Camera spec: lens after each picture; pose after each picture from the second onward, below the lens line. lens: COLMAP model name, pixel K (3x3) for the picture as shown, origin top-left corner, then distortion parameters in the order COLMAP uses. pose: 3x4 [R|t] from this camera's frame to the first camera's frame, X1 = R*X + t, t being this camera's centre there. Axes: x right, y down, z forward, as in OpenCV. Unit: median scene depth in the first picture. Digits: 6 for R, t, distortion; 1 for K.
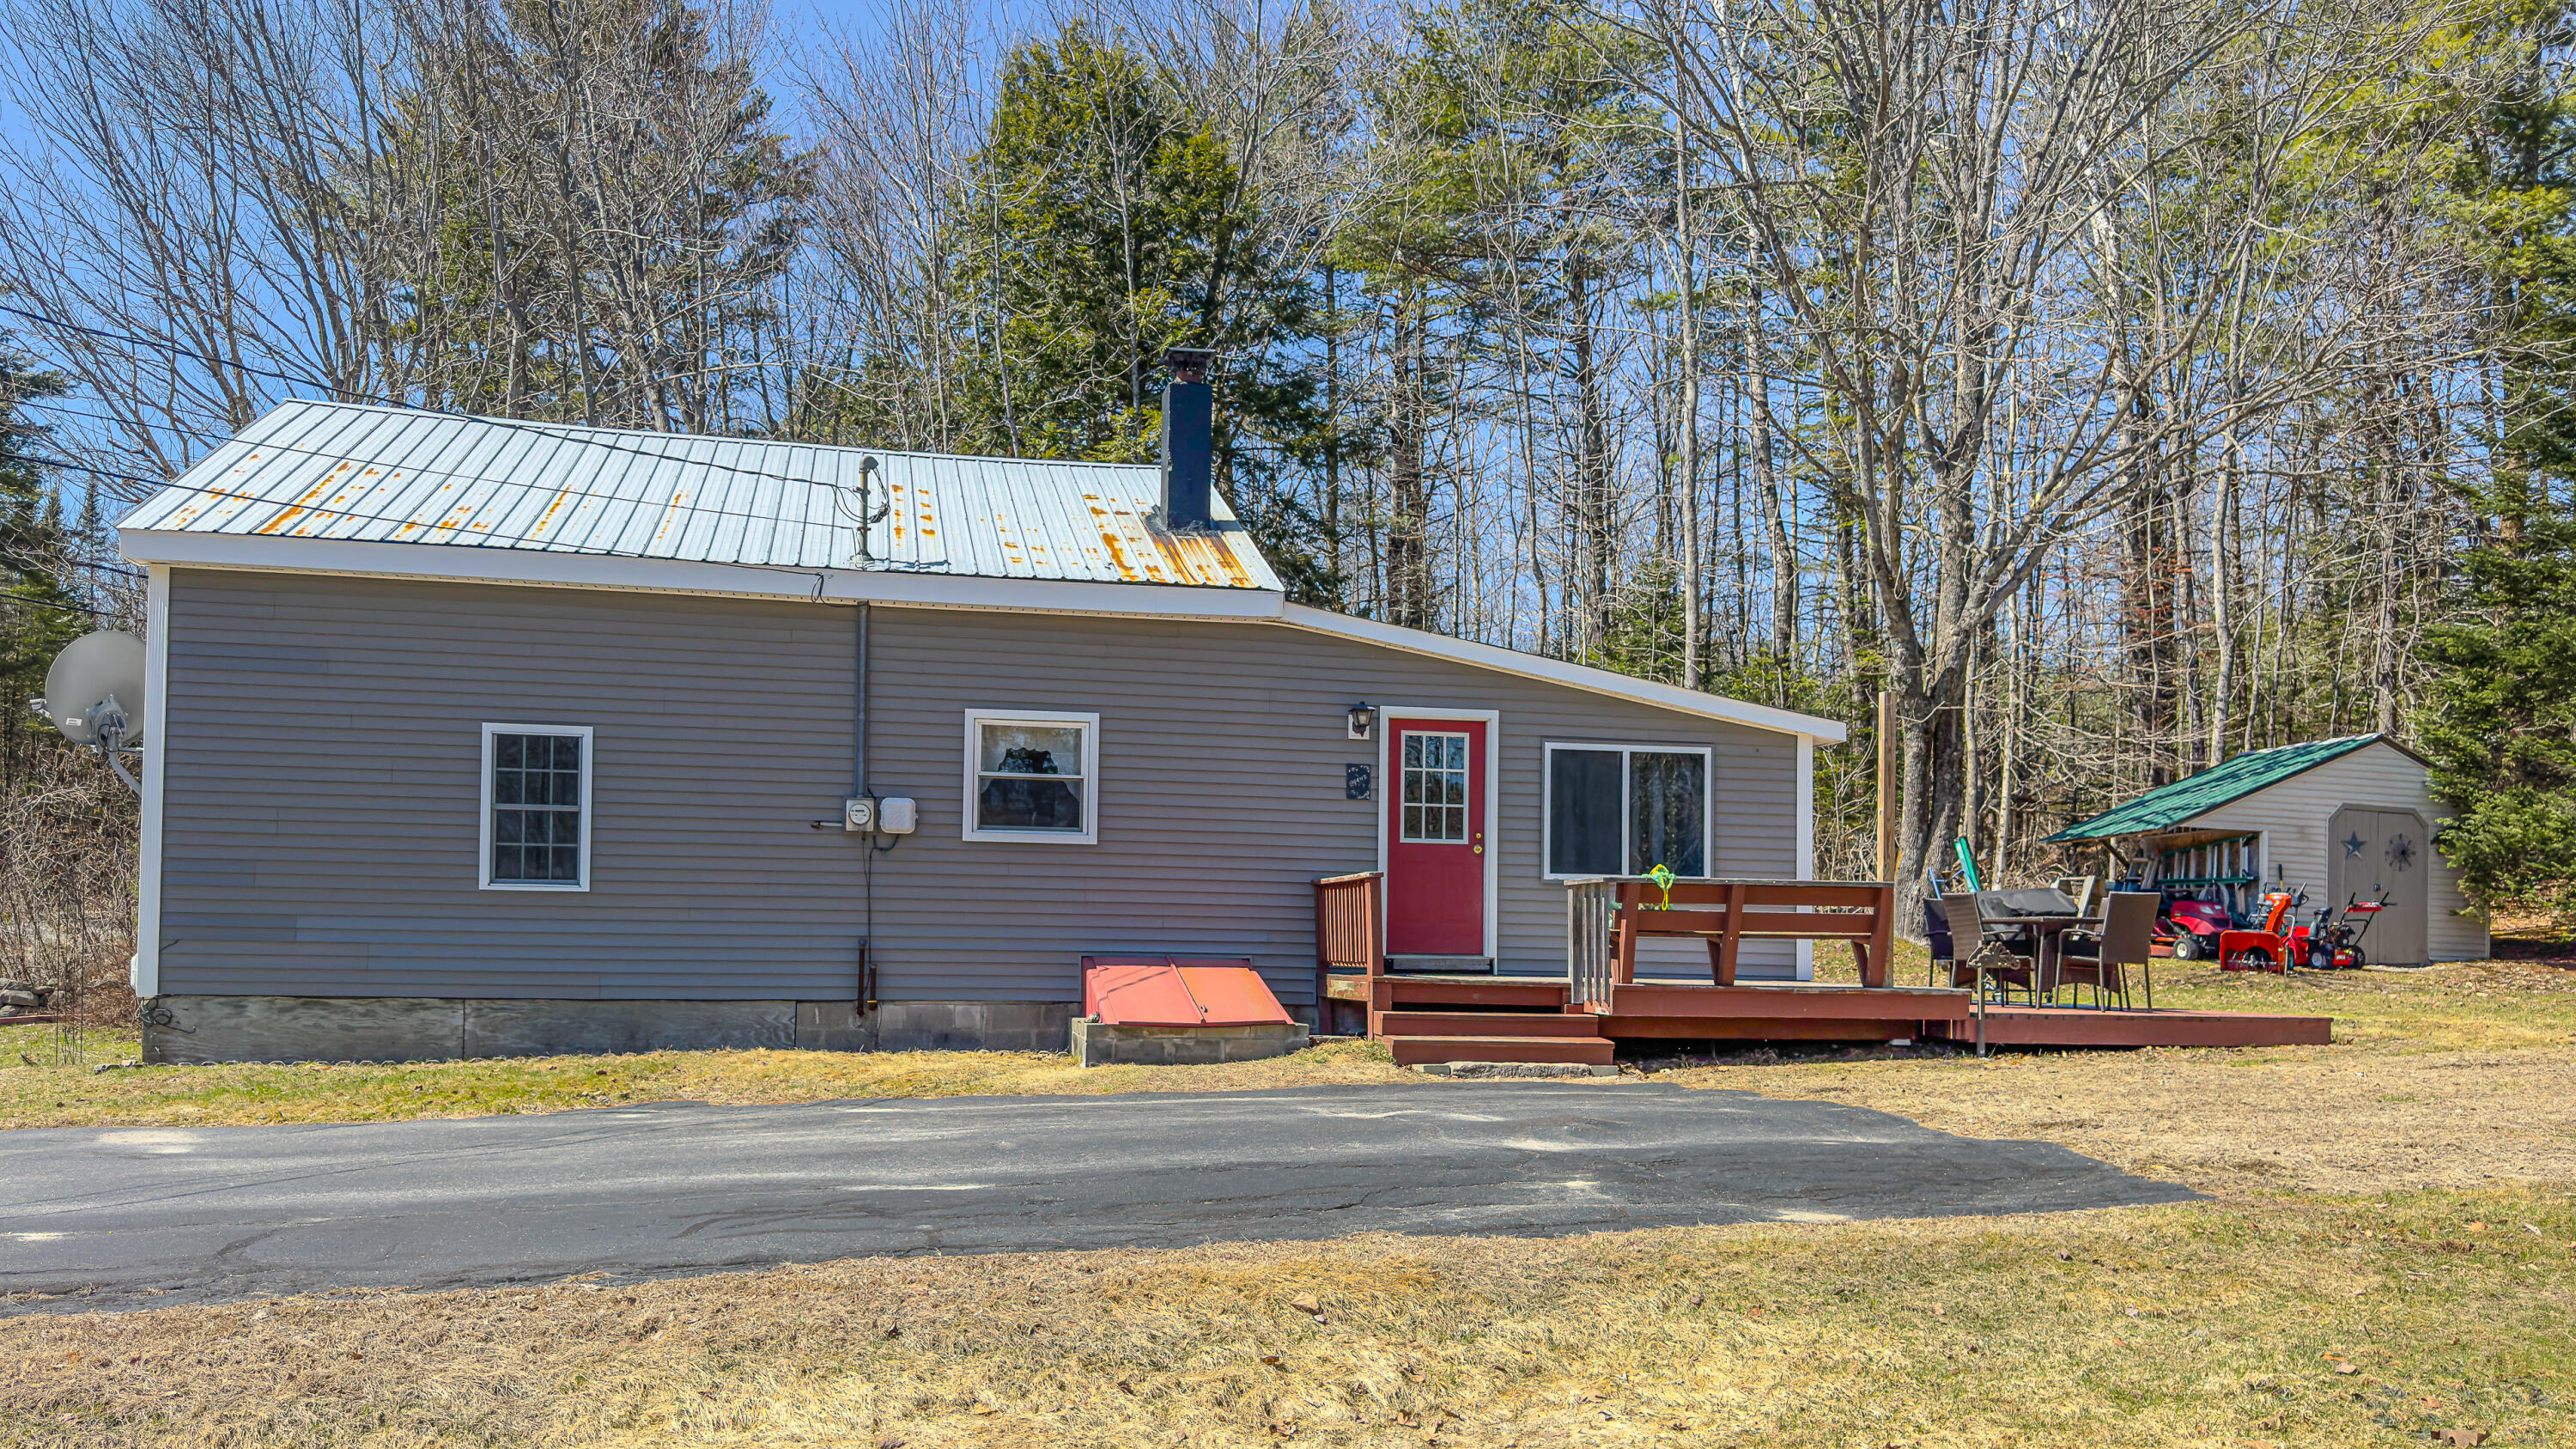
lens RADIAL K [[1930.2, 0, 1169.5], [0, 1930.2, 927.6], [0, 0, 1]] dist [-0.002674, 0.004933]
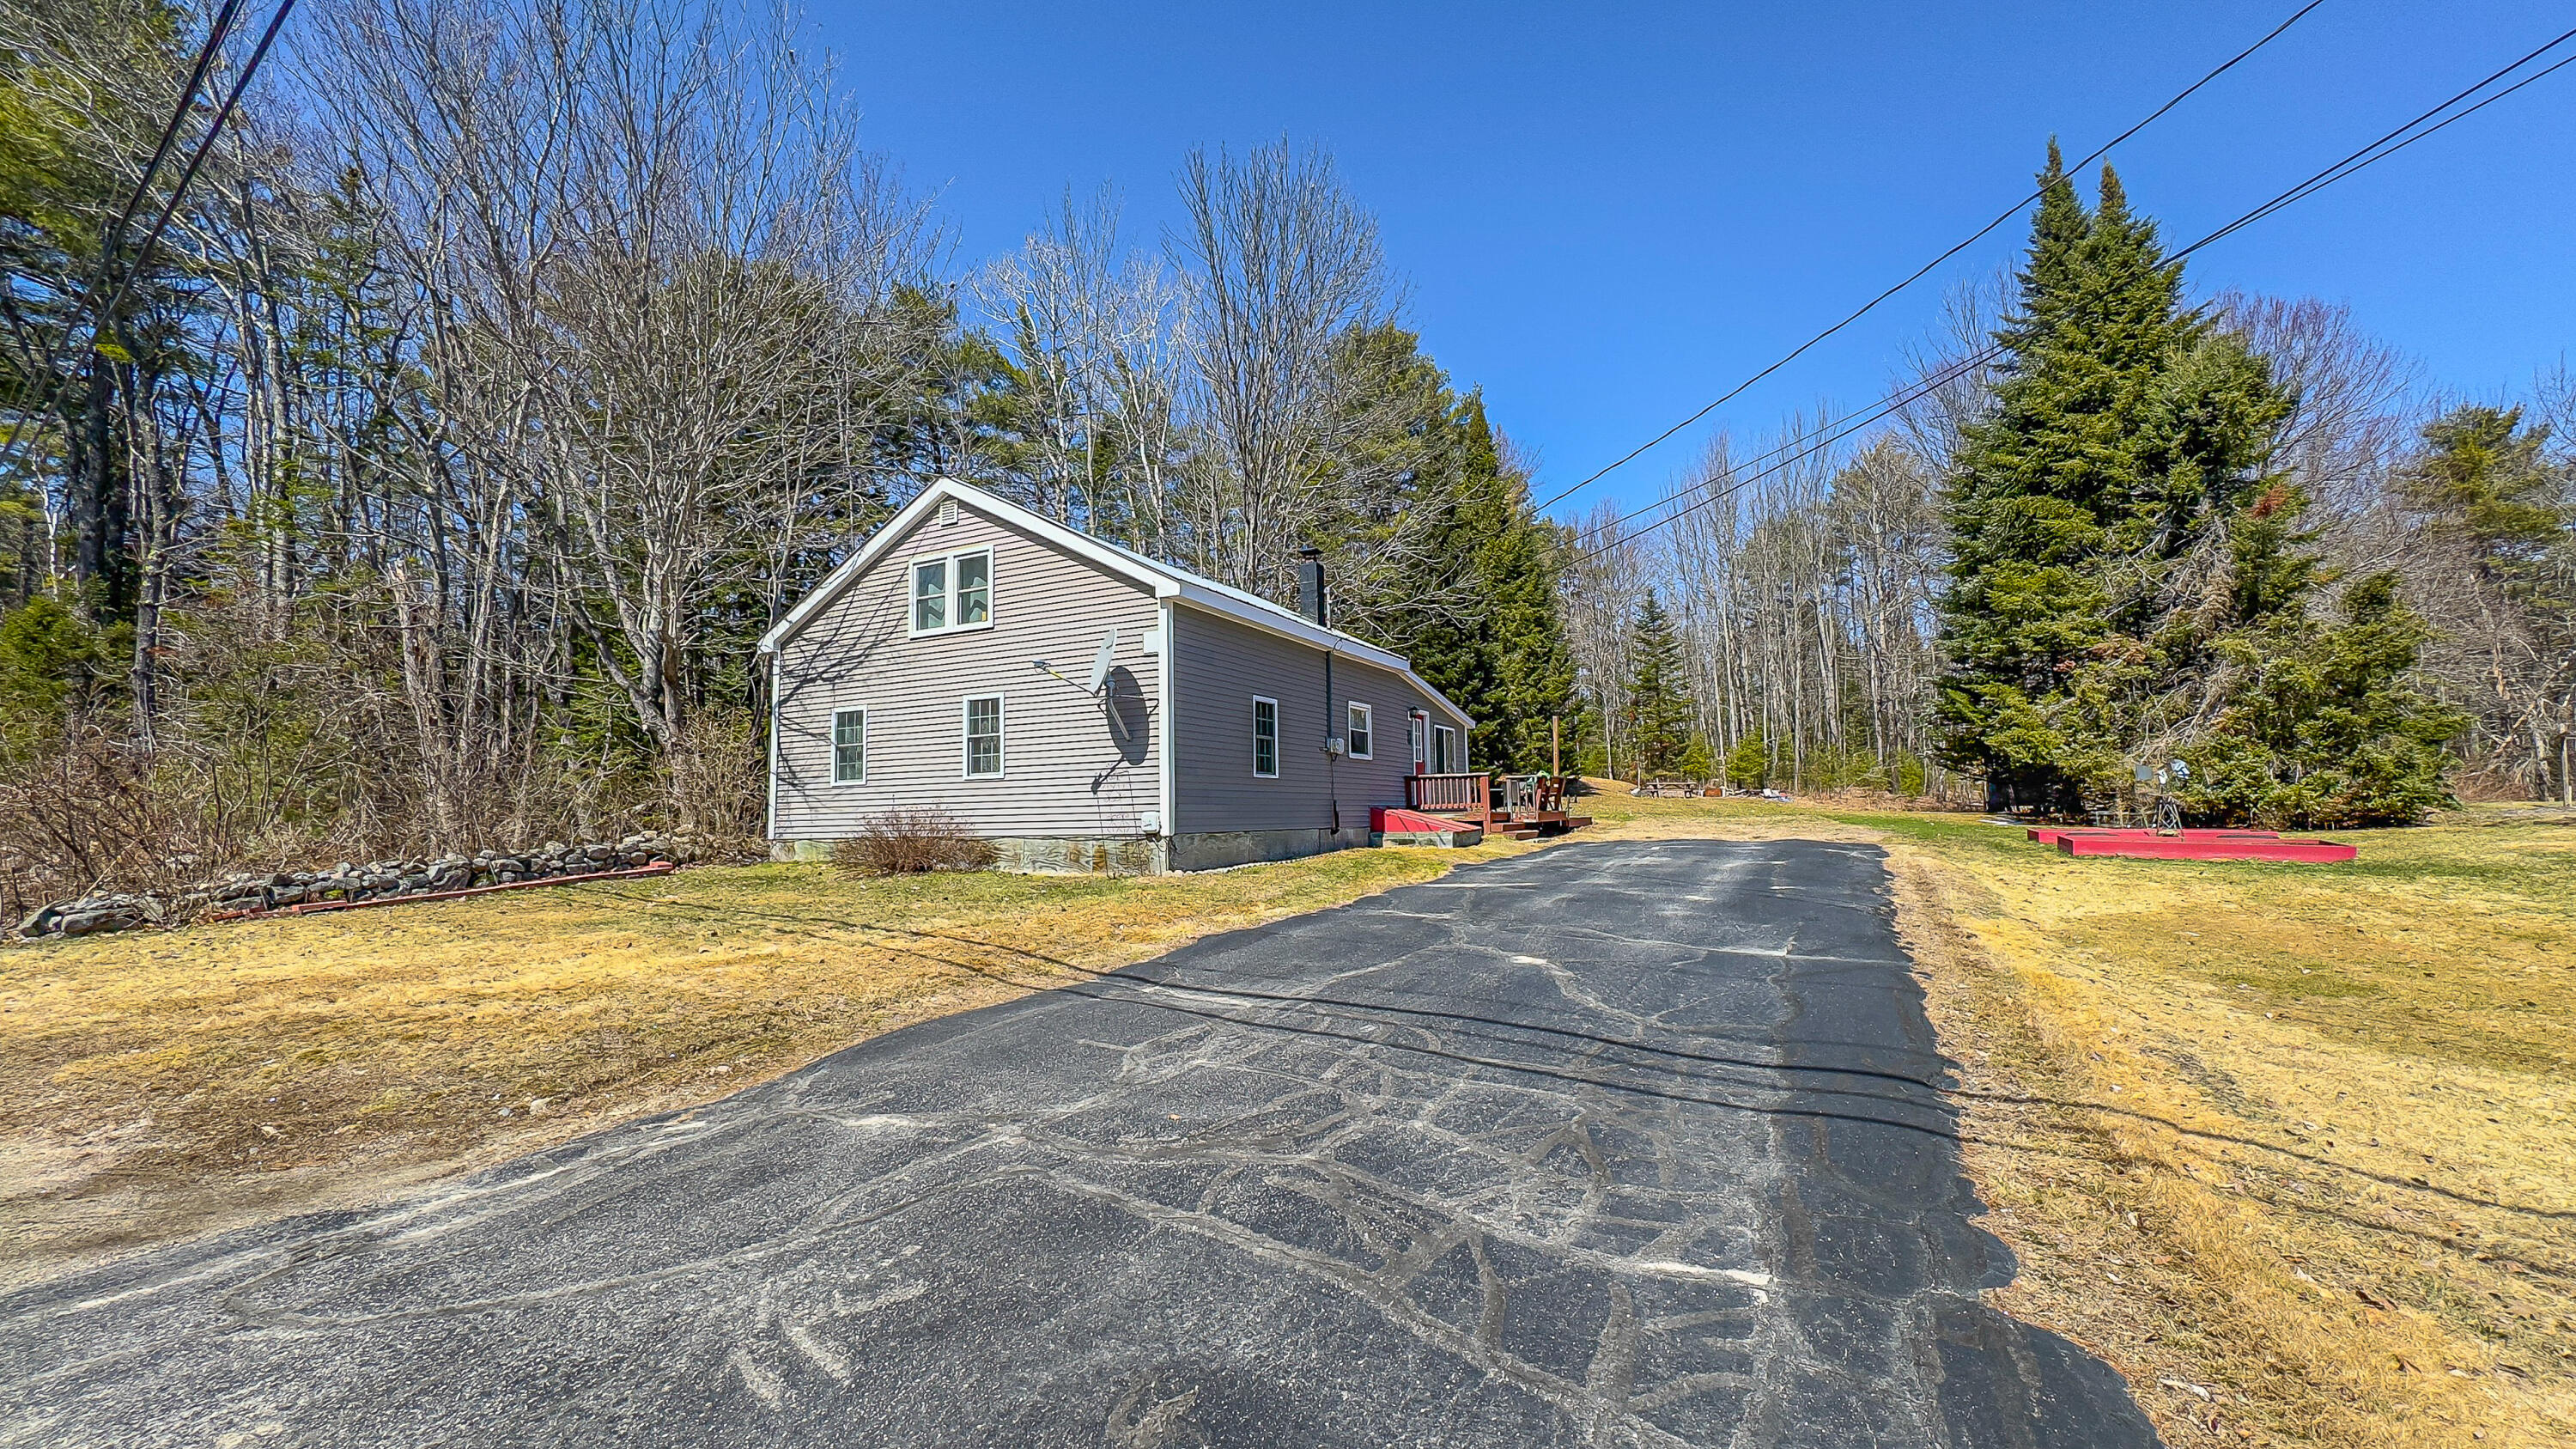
lens RADIAL K [[982.9, 0, 1311.7], [0, 982.9, 732.8], [0, 0, 1]] dist [0.002043, 0.000114]
pose [[0.600360, 0.038598, 0.798798, -0.680085], [0.017974, 0.997931, -0.061729, -0.001790], [-0.799528, 0.051418, 0.598424, 0.209135]]
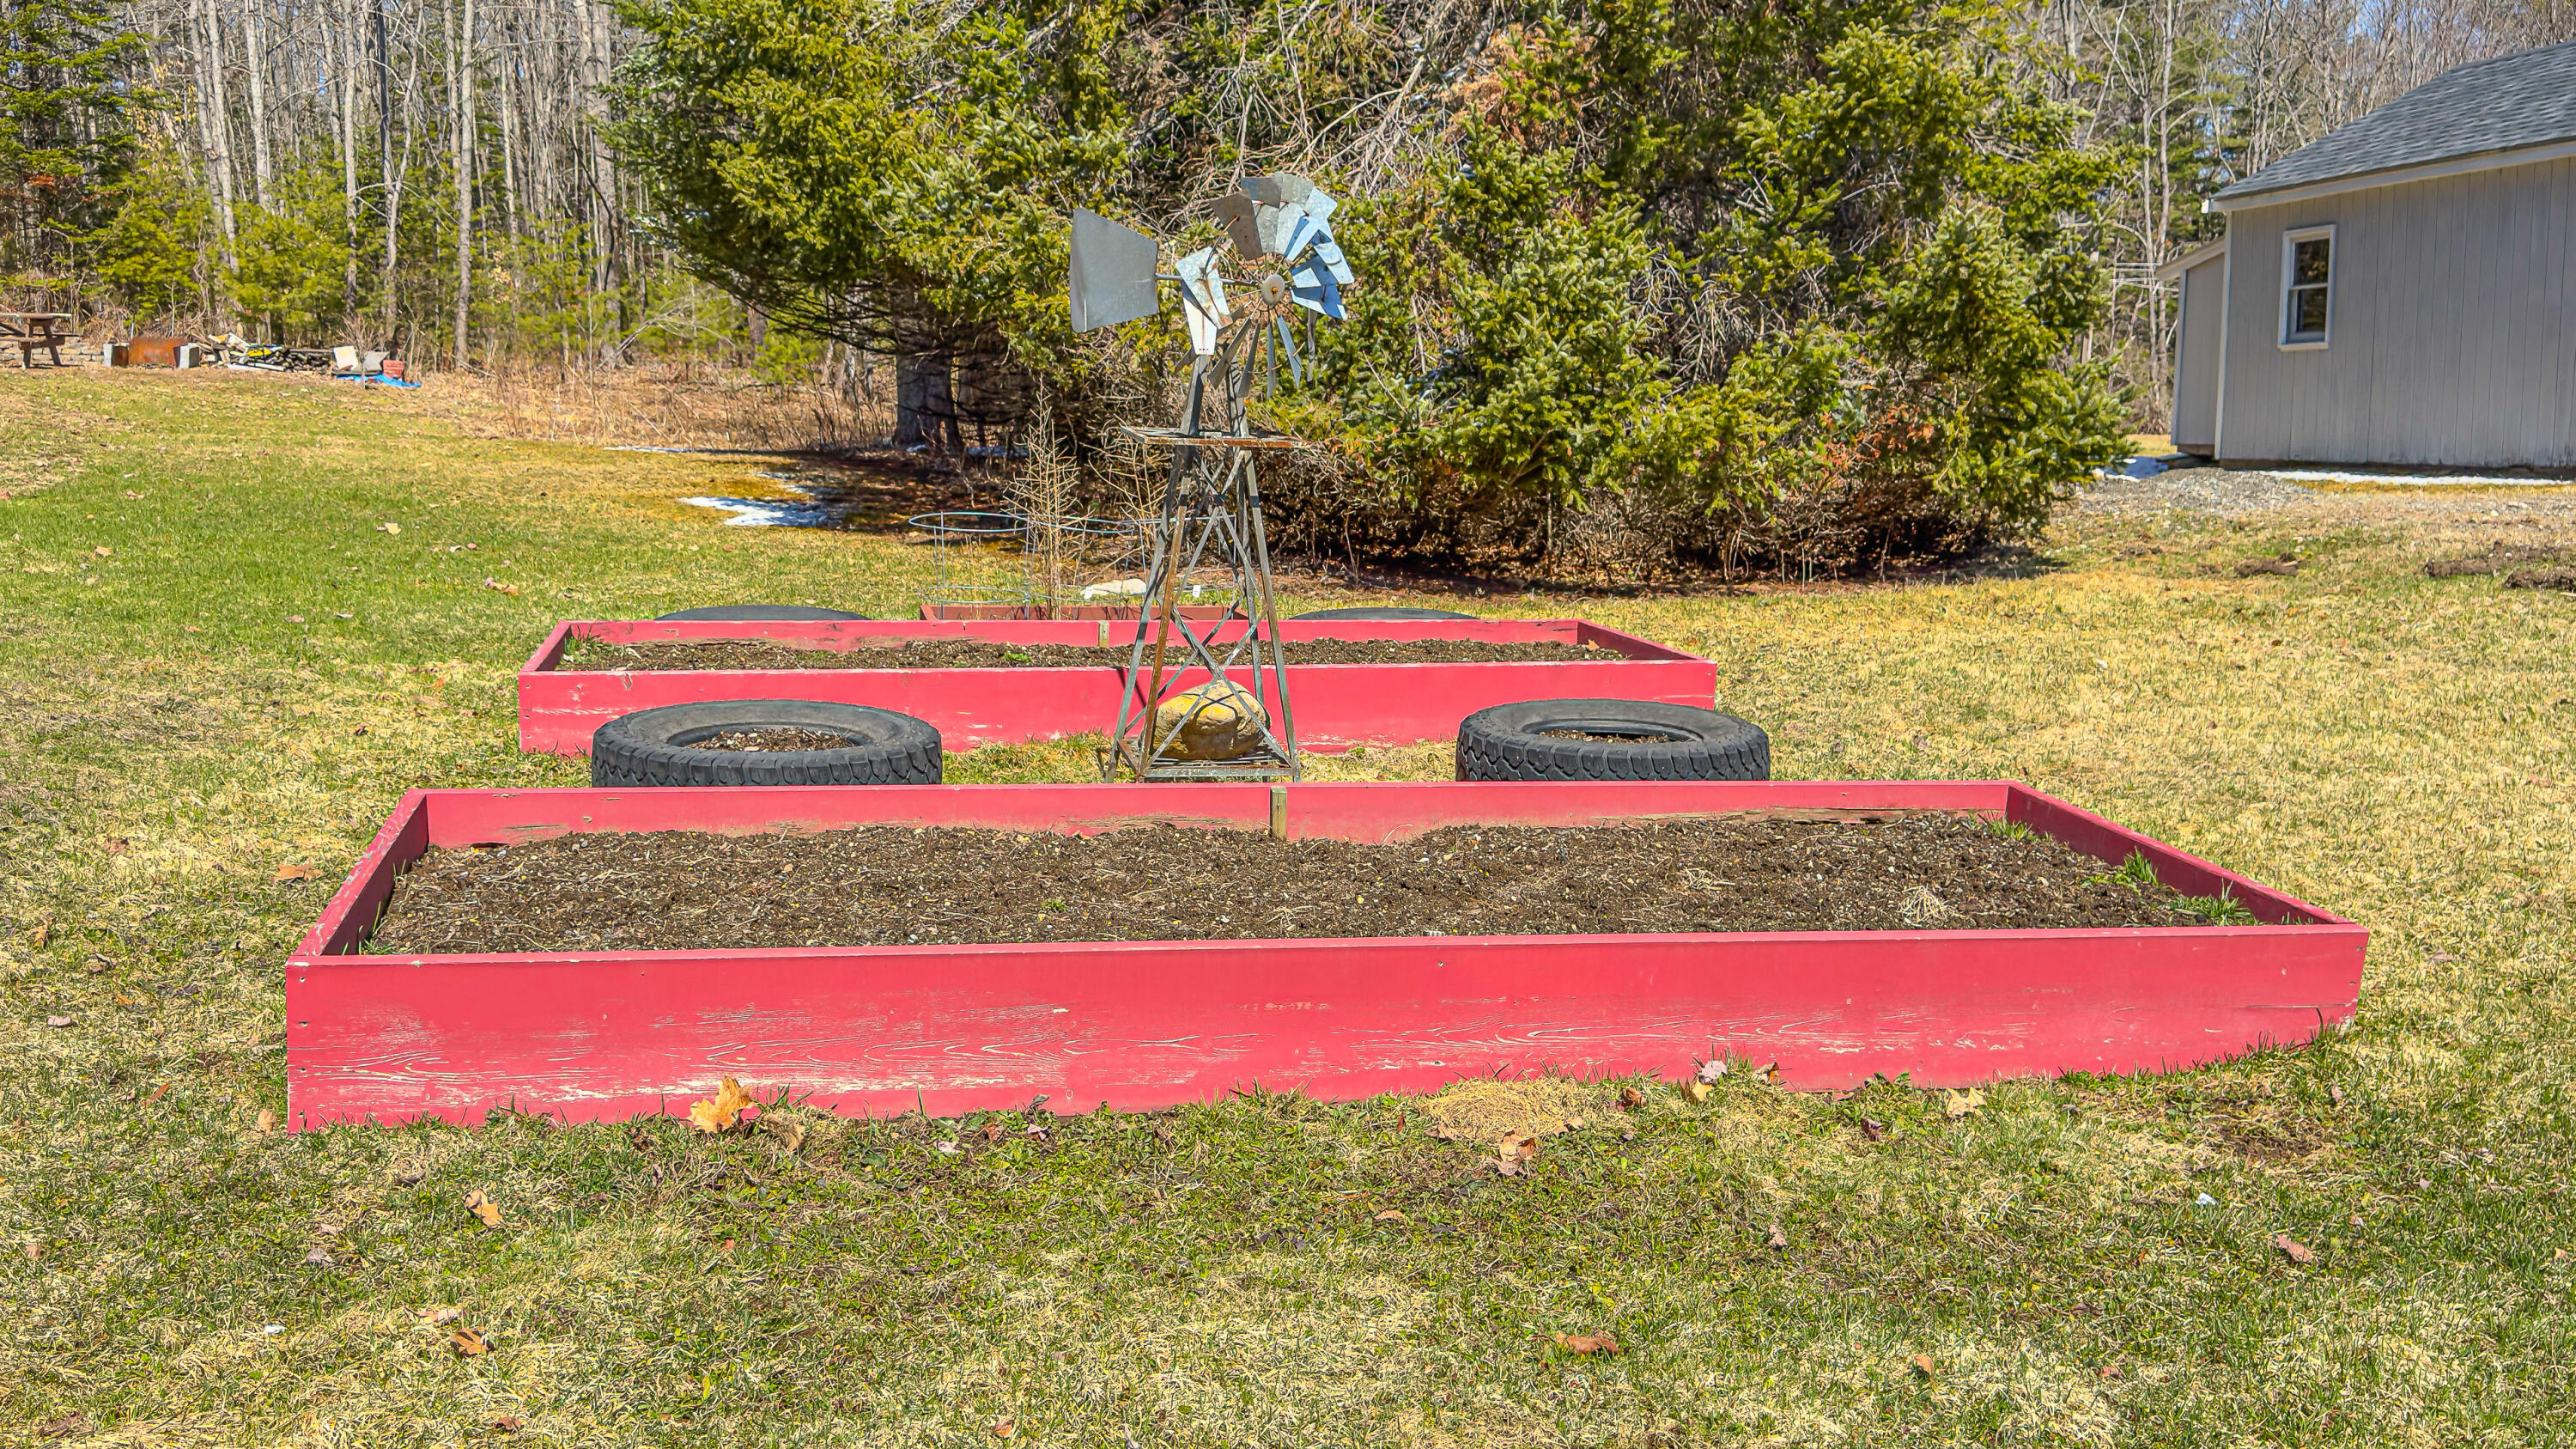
lens RADIAL K [[2351.9, 0, 1340.6], [0, 2351.9, 732.5], [0, 0, 1]] dist [0.147526, -0.294781]
pose [[-0.050139, -0.152977, 0.986957, 0.058375], [-0.016857, 0.988189, 0.152312, 0.003701], [-0.998600, -0.009000, -0.052126, 0.135713]]
